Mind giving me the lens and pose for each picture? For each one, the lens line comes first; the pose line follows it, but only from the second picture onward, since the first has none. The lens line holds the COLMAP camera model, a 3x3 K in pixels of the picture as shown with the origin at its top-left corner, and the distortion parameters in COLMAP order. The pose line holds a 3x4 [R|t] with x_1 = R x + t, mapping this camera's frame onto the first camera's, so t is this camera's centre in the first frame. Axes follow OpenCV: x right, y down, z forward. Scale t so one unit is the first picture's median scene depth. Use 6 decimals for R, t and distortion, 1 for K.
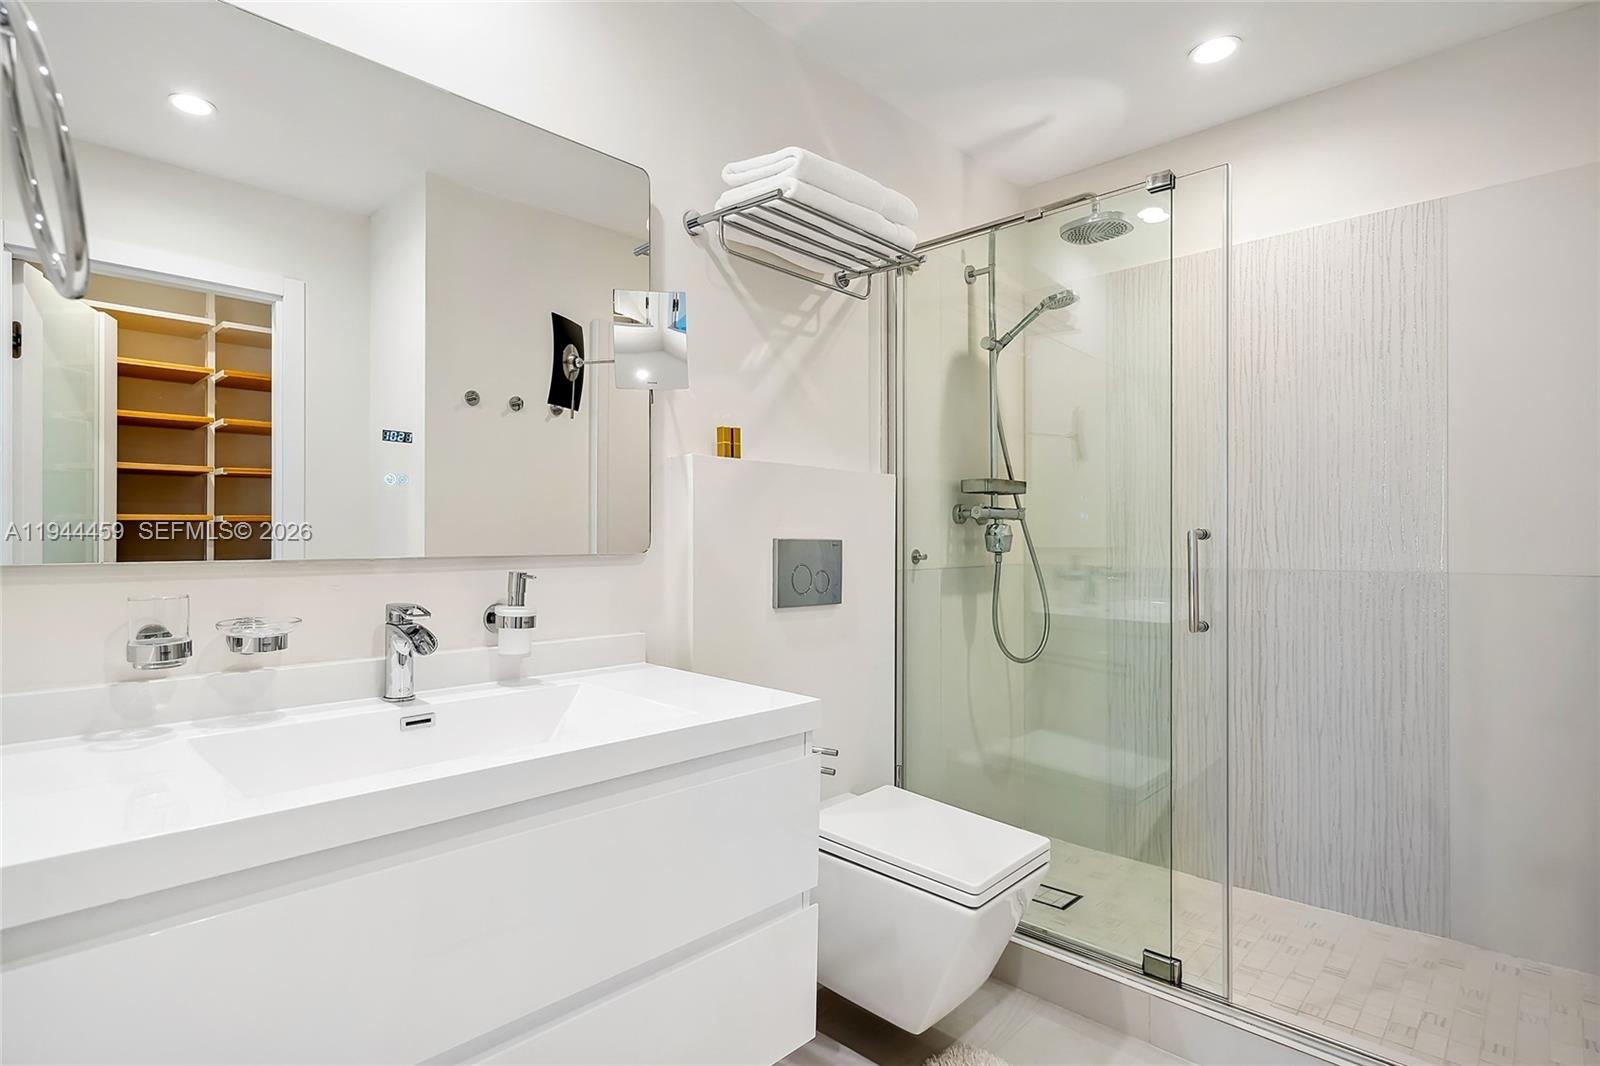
lens RADIAL K [[773.5, 0, 794.2], [0, 773.5, 531.5], [0, 0, 1]] dist [-0.005880, 0.002702]
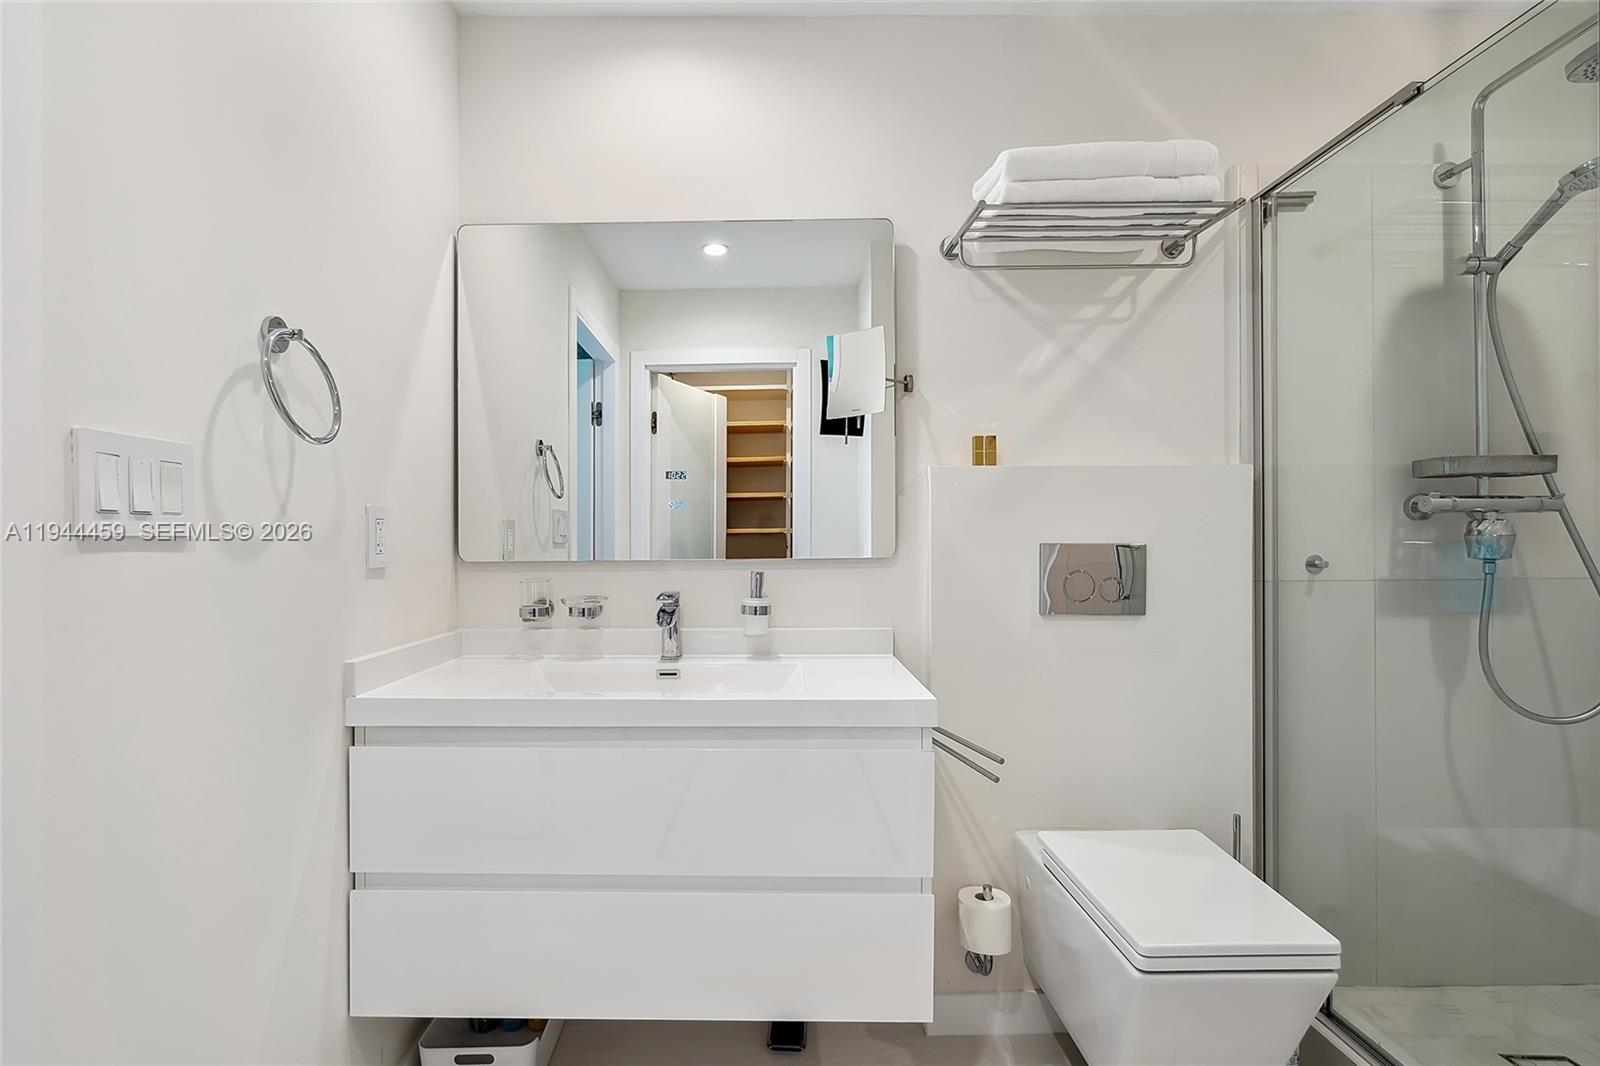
lens RADIAL K [[747.7, 0, 788.1], [0, 747.7, 539.3], [0, 0, 1]] dist [-0.015015, 0.011864]
pose [[0.719363, -0.010340, -0.694557, 0.342562], [0.014602, 0.999893, 0.000238, -0.000845], [0.694480, -0.010314, 0.719438, 0.082386]]
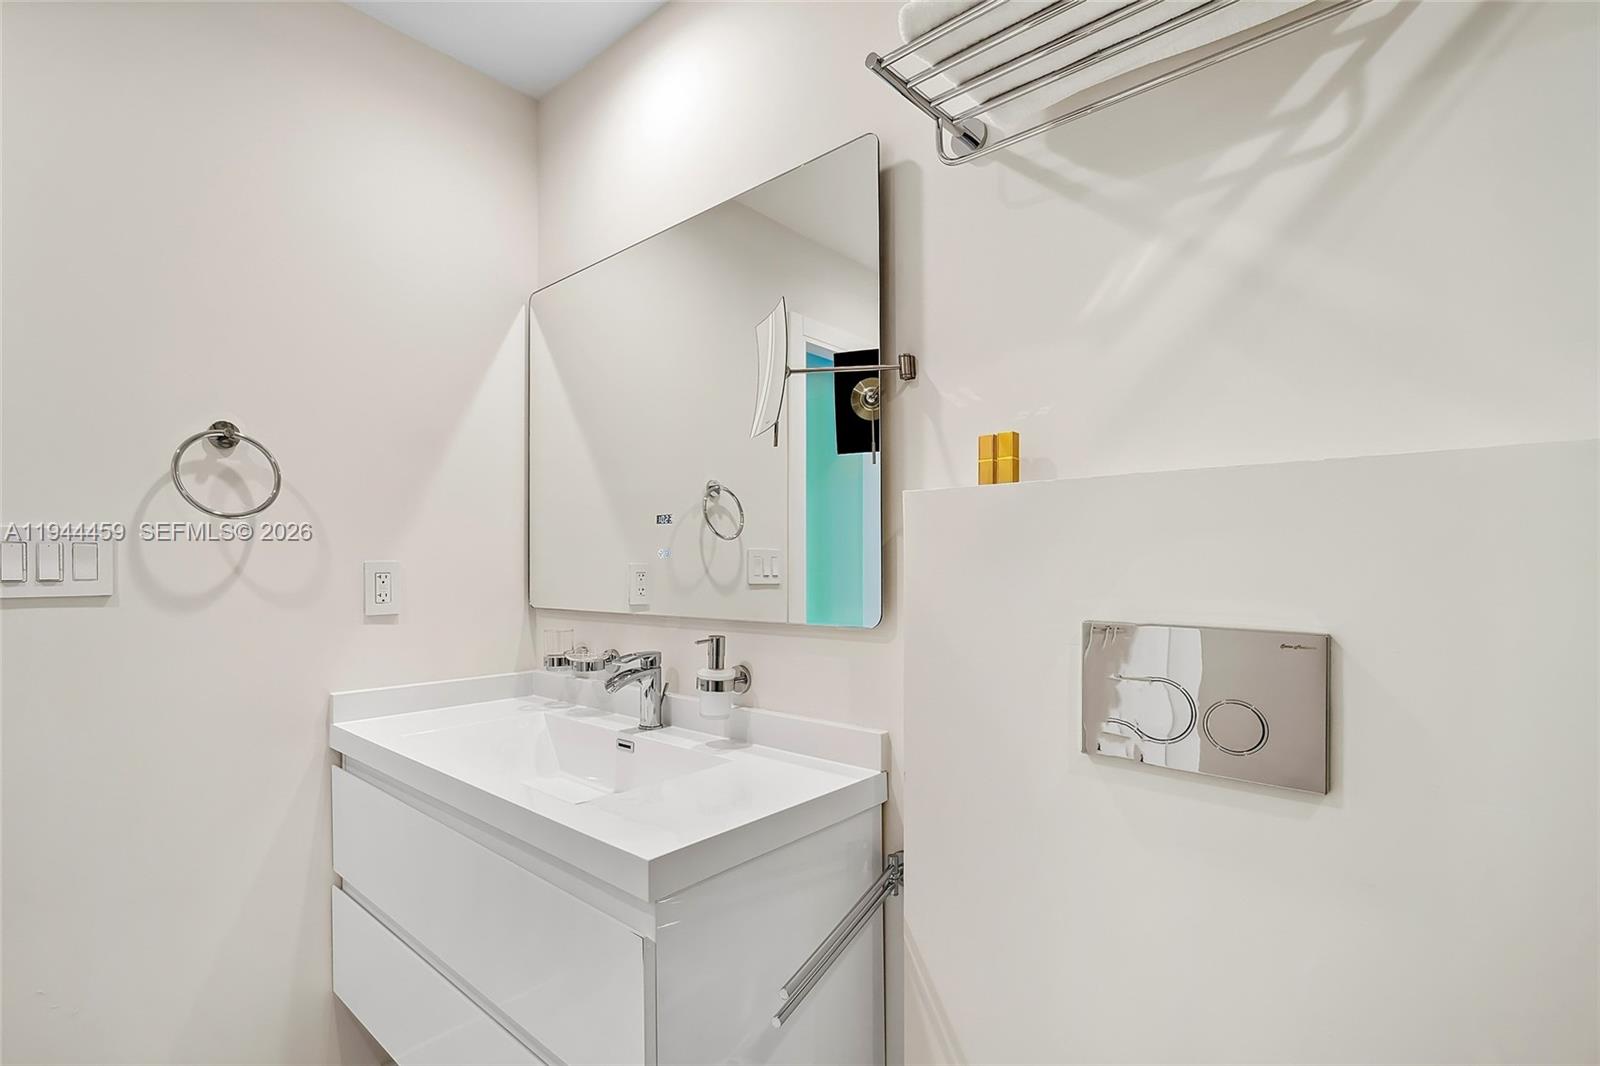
lens RADIAL K [[747.7, 0, 834.3], [0, 747.7, 555.6], [0, 0, 1]] dist [-0.015015, 0.011864]
pose [[0.055232, -0.013622, -0.998381, 0.408813], [0.009589, 0.999868, -0.013112, -0.025879], [0.998428, -0.008849, 0.055355, 0.690084]]
